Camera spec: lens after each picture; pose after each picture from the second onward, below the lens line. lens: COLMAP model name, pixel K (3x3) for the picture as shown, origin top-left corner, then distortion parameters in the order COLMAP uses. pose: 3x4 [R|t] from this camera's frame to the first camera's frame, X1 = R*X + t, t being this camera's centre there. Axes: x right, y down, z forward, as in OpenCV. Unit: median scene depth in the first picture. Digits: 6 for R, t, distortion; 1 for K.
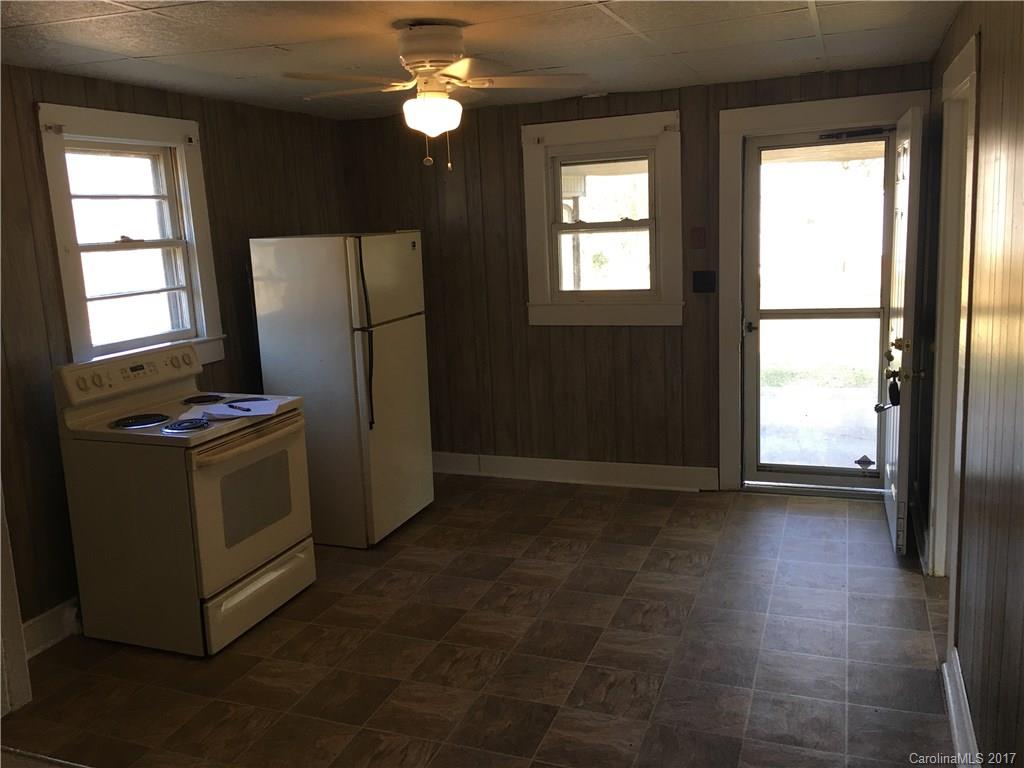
lens RADIAL K [[883.4, 0, 512.0], [0, 883.4, 384.0], [0, 0, 1]] dist [0.005396, -0.001116]
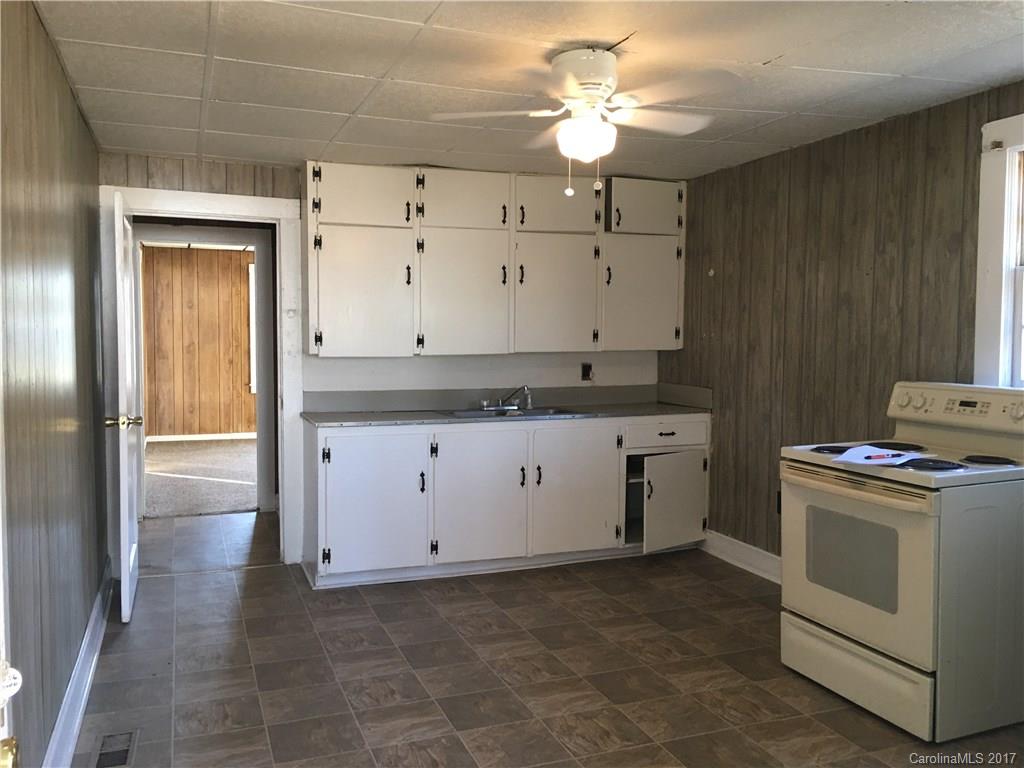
lens RADIAL K [[892.7, 0, 499.8], [0, 892.7, 387.2], [0, 0, 1]] dist [0.004455, 0.003178]
pose [[-0.765248, 0.081121, -0.638604, 0.545678], [-0.088597, 0.969316, 0.229297, -0.213388], [0.637610, 0.232048, -0.734580, 1.457623]]
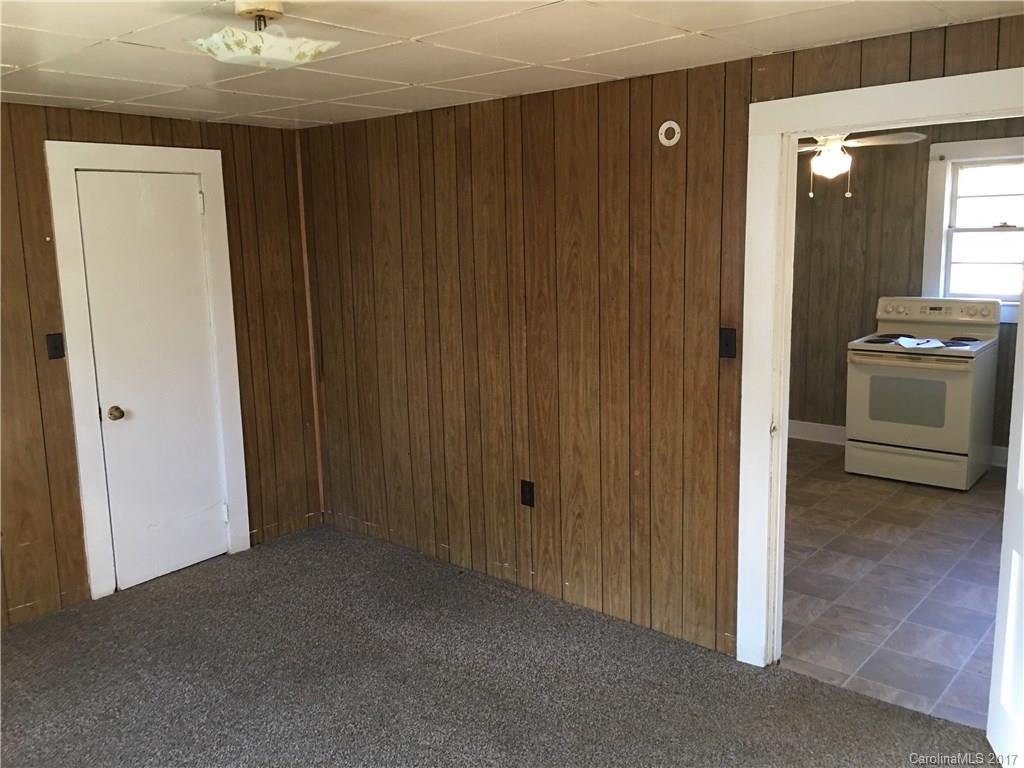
lens RADIAL K [[883.4, 0, 512.0], [0, 883.4, 384.0], [0, 0, 1]] dist [0.005396, -0.001116]
pose [[-0.352499, 0.214530, -0.910891, 1.395335], [-0.130346, 0.952625, 0.274801, -0.240133], [0.926690, 0.215598, -0.307836, 0.874661]]
